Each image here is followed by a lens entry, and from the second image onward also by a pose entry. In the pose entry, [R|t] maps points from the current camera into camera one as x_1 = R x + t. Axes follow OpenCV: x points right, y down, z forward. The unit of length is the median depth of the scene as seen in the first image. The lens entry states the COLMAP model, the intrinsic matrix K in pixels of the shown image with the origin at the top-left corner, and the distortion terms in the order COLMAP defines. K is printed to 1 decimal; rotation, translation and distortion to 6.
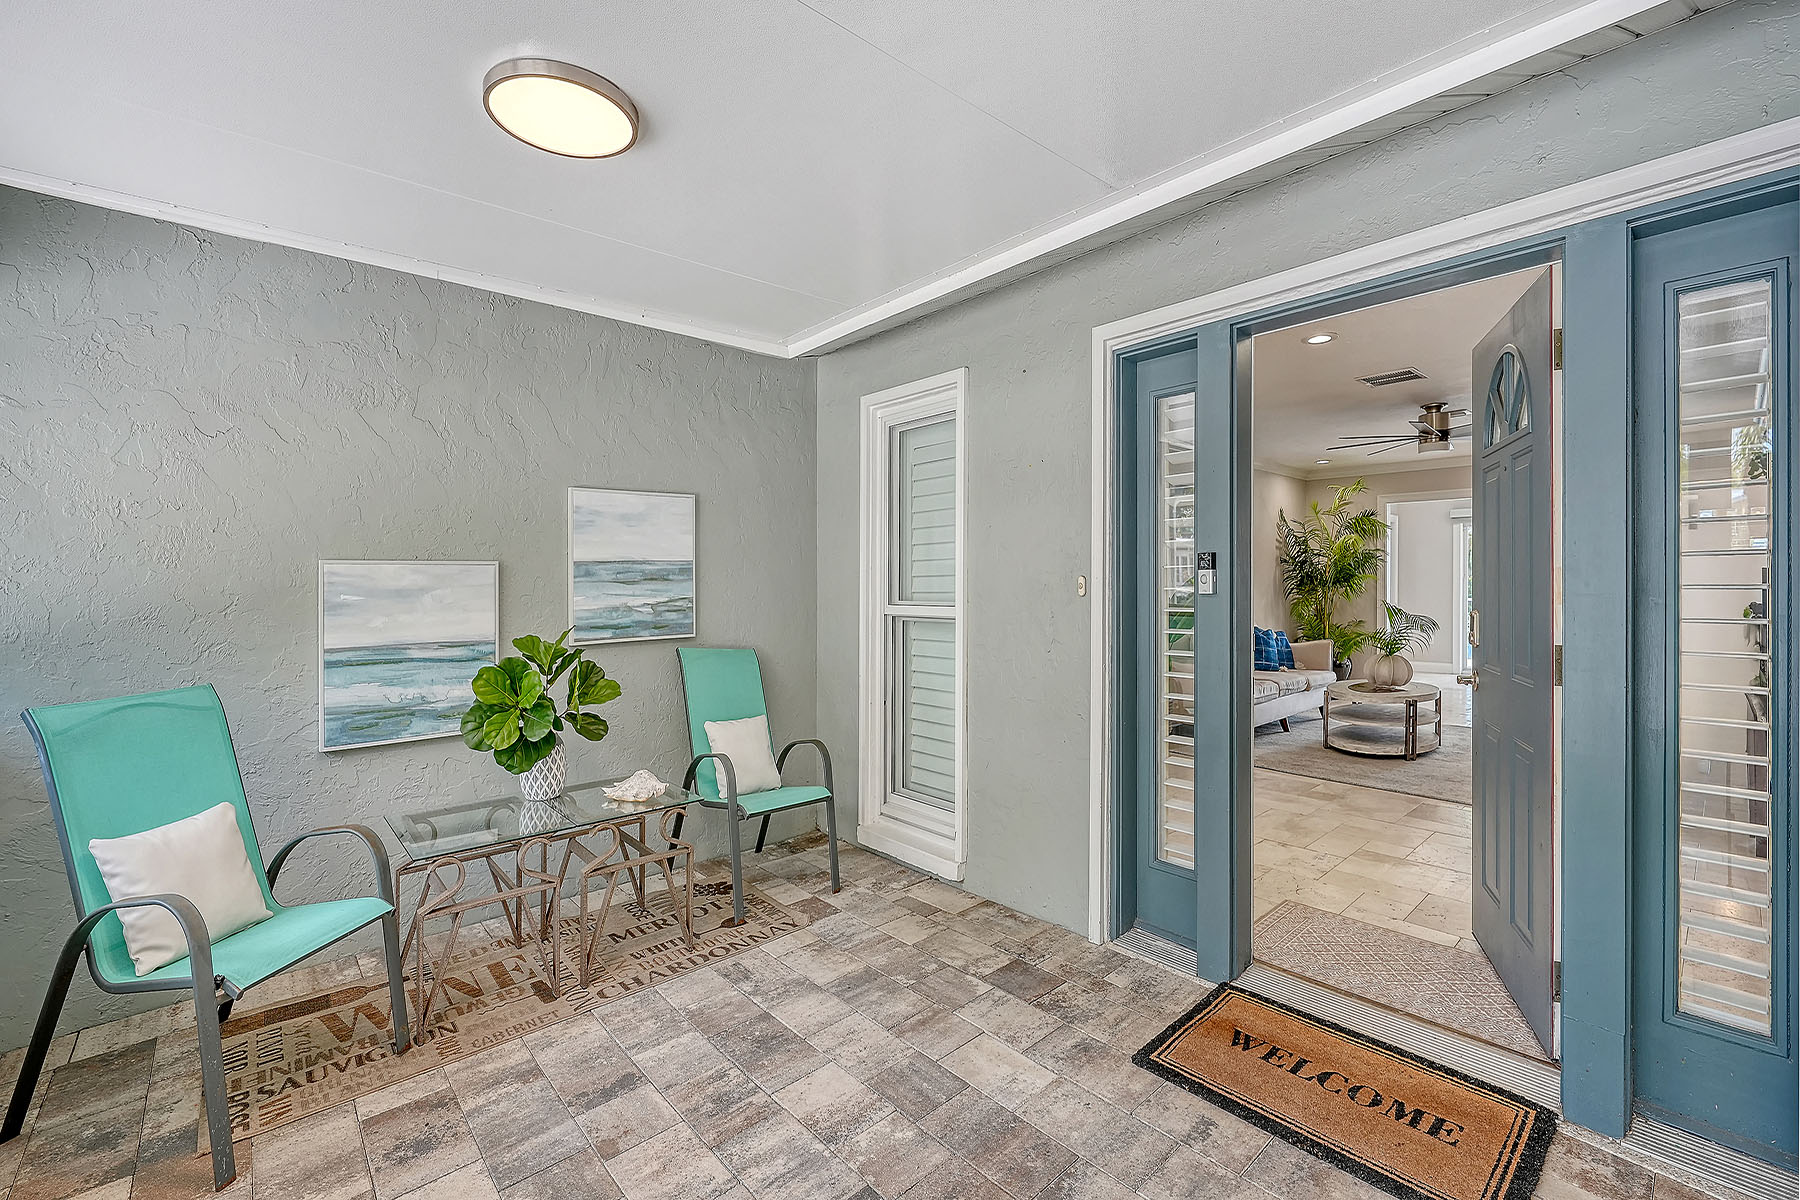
lens RADIAL K [[766.8, 0, 896.3], [0, 766.8, 564.8], [0, 0, 1]] dist [-0.000025, -0.000295]
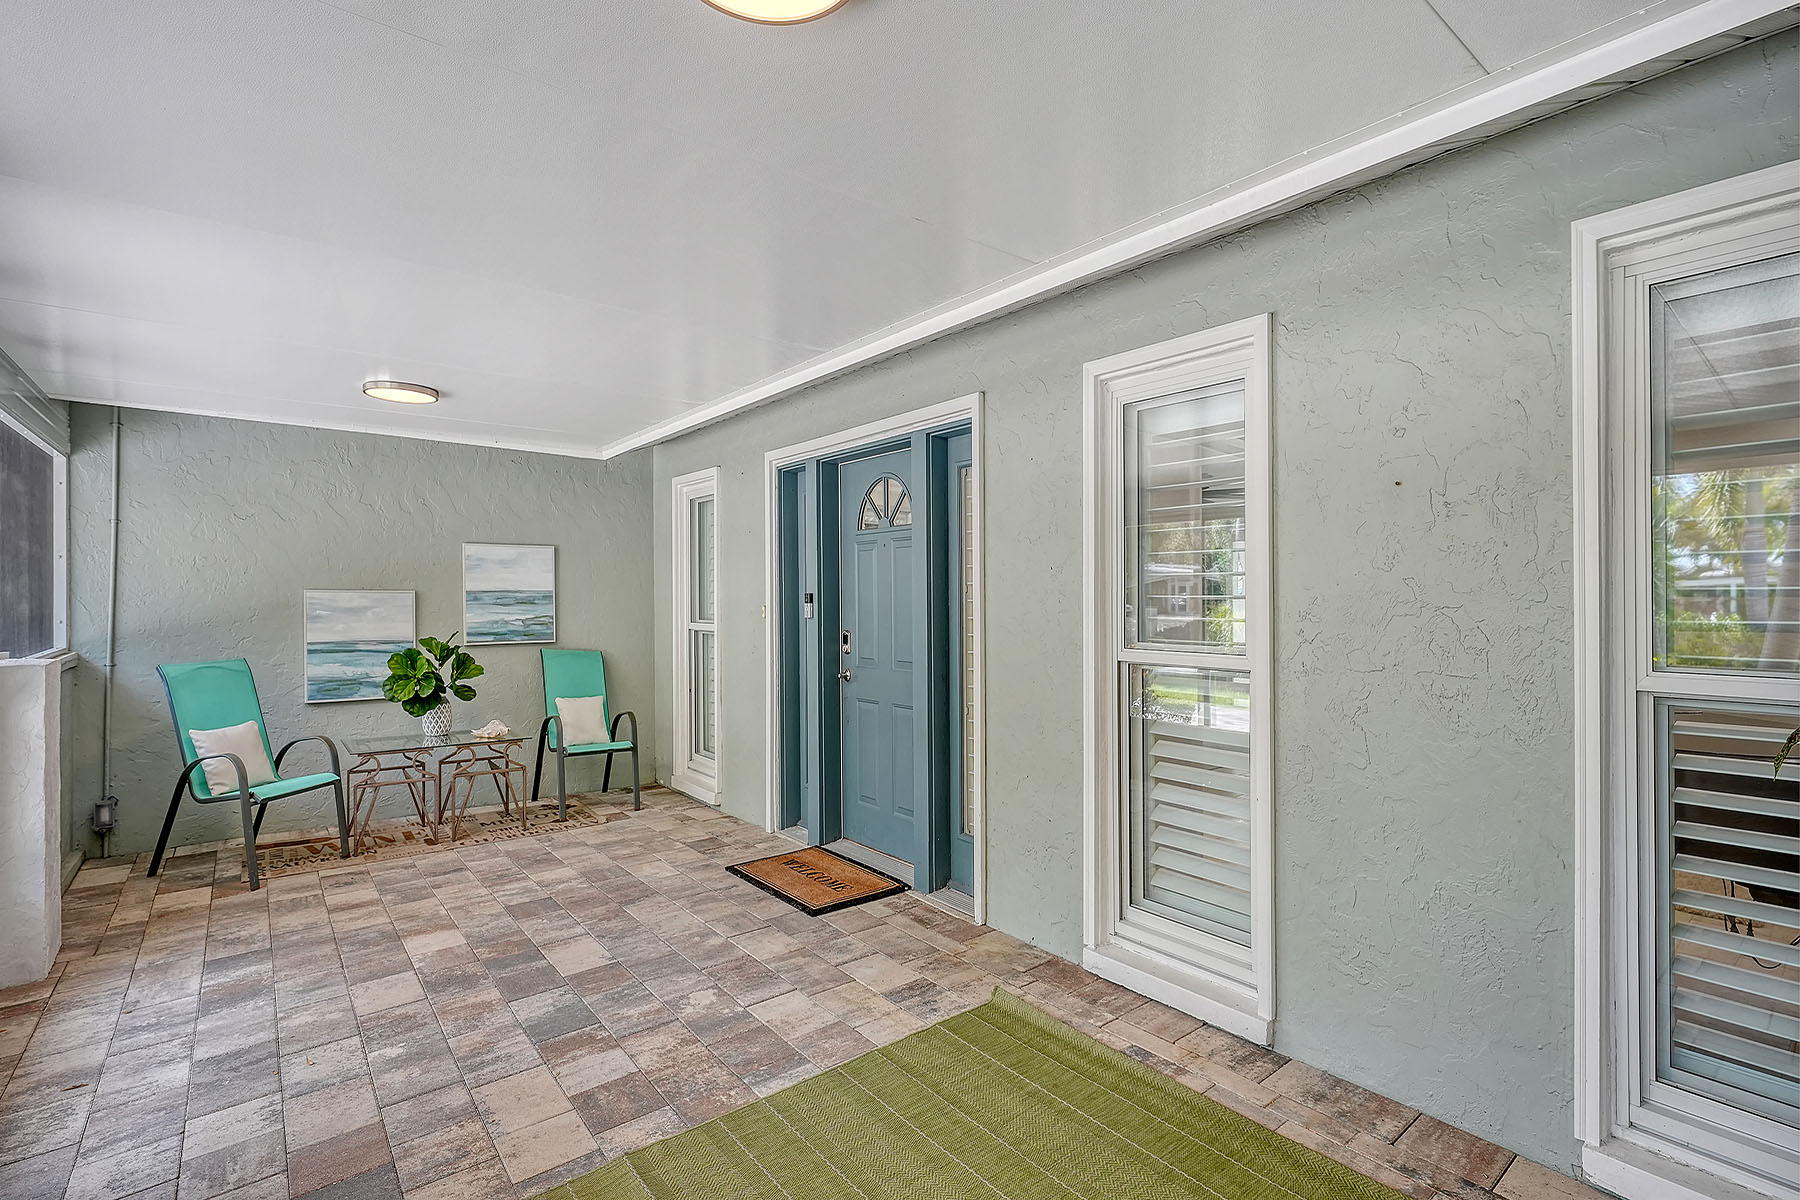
lens RADIAL K [[832.2, 0, 901.1], [0, 832.2, 605.5], [0, 0, 1]] dist [0.000034, 0.000382]
pose [[0.998752, 0.014333, -0.047835, 0.644096], [-0.013115, 0.999584, 0.025676, -0.035630], [0.048183, -0.025017, 0.998525, -0.762336]]
